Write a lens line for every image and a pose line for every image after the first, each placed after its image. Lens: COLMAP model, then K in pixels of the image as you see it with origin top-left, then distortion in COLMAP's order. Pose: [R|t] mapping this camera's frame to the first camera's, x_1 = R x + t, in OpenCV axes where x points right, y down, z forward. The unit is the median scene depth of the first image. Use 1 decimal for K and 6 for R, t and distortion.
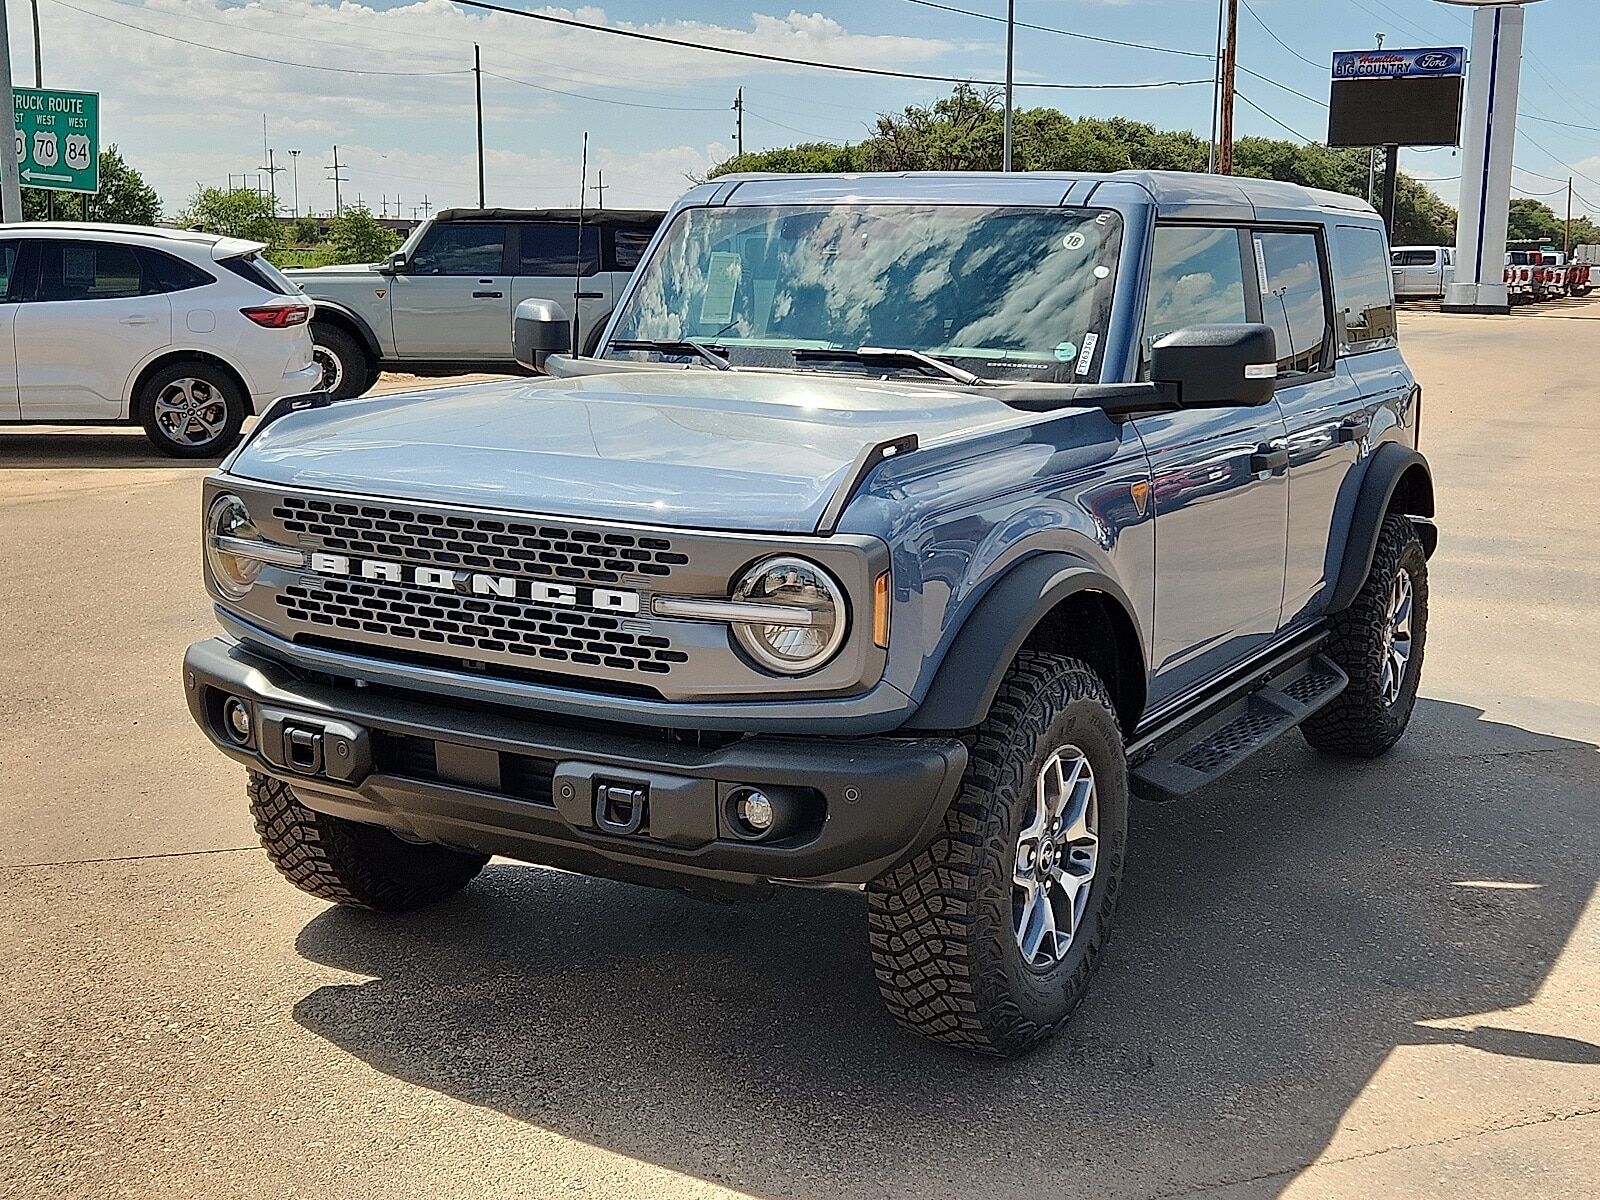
lens RADIAL K [[1978.0, 0, 830.9], [0, 1978.0, 603.3], [0, 0, 1]] dist [-0.001419, -0.016523]
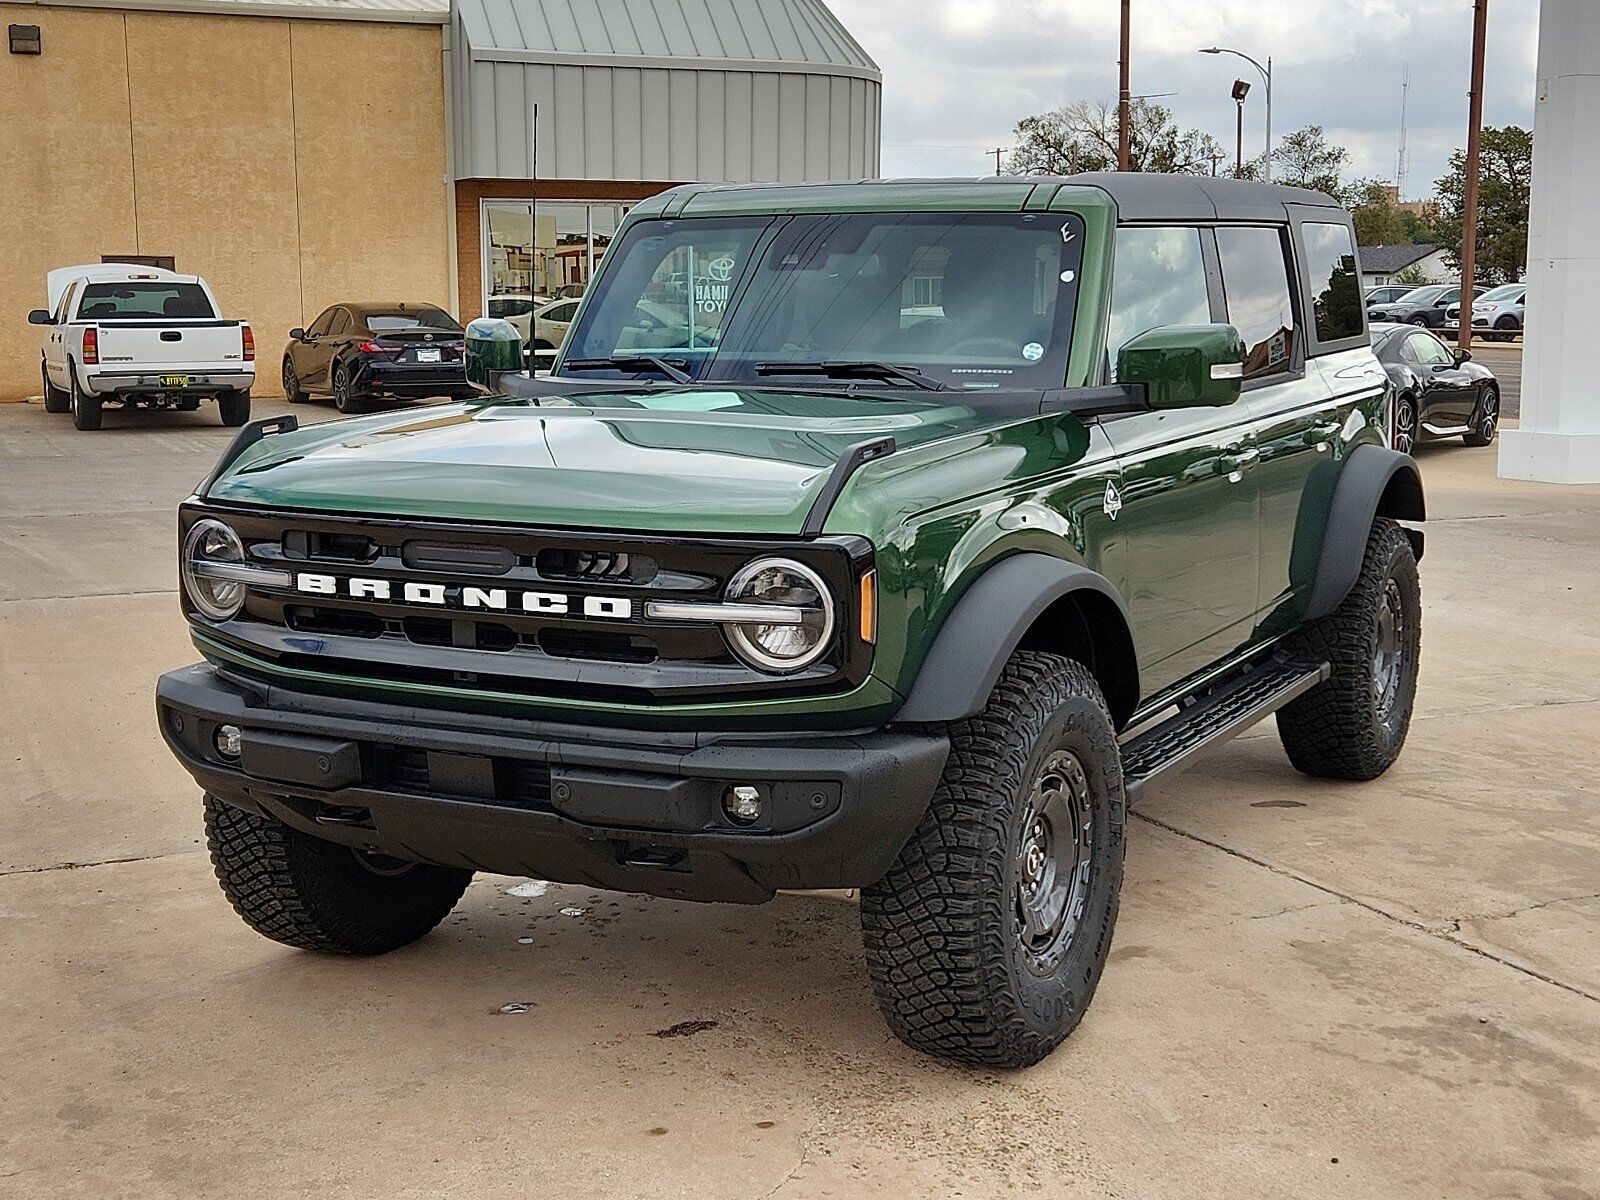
lens RADIAL K [[2305.5, 0, 799.7], [0, 2305.5, 622.5], [0, 0, 1]] dist [-0.021632, 0.018252]
pose [[0.999253, -0.029833, 0.024581, -0.036434], [0.030311, 0.999355, -0.019278, 0.030603], [-0.023990, 0.020009, 0.999512, -0.185882]]
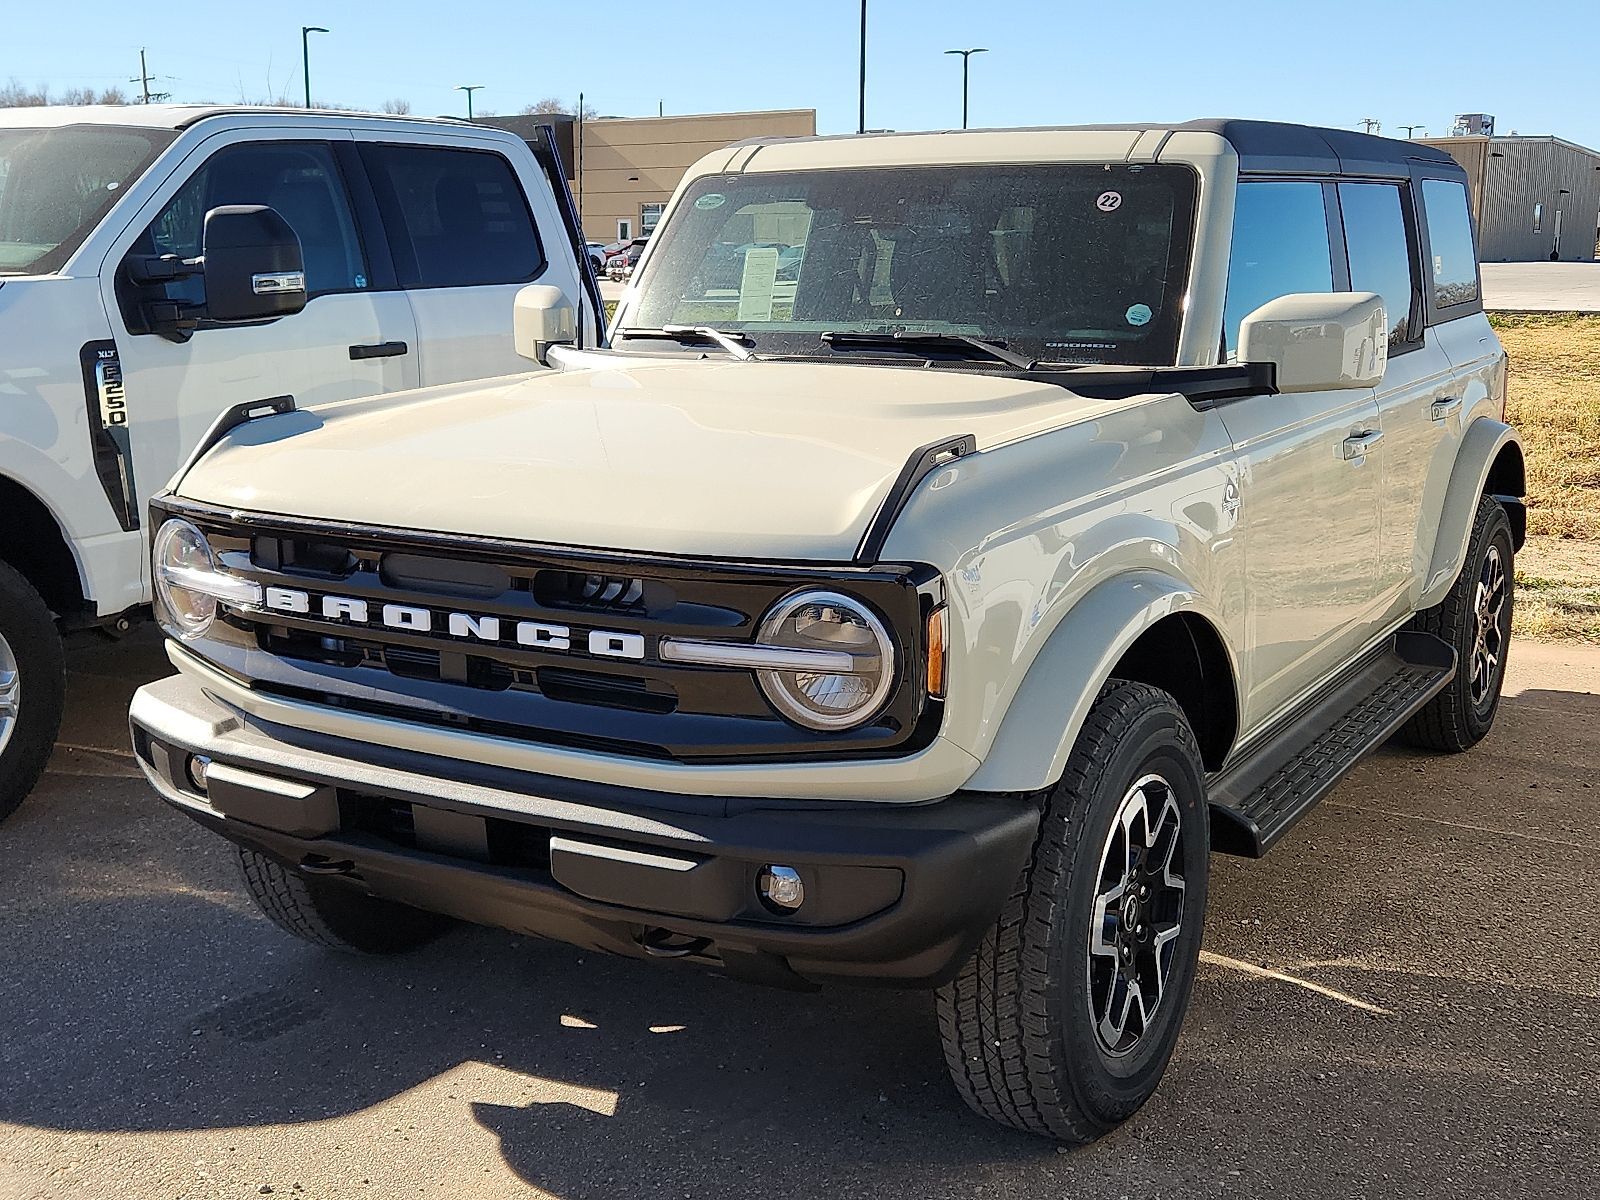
lens RADIAL K [[1866.4, 0, 800.0], [0, 1866.4, 600.0], [0, 0, 1]] dist [0.008252, 0.019319]
pose [[0.999210, -0.019861, -0.034412, -0.003931], [0.020511, 0.999616, 0.018640, -0.031241], [0.034028, -0.019332, 0.999234, 0.203507]]
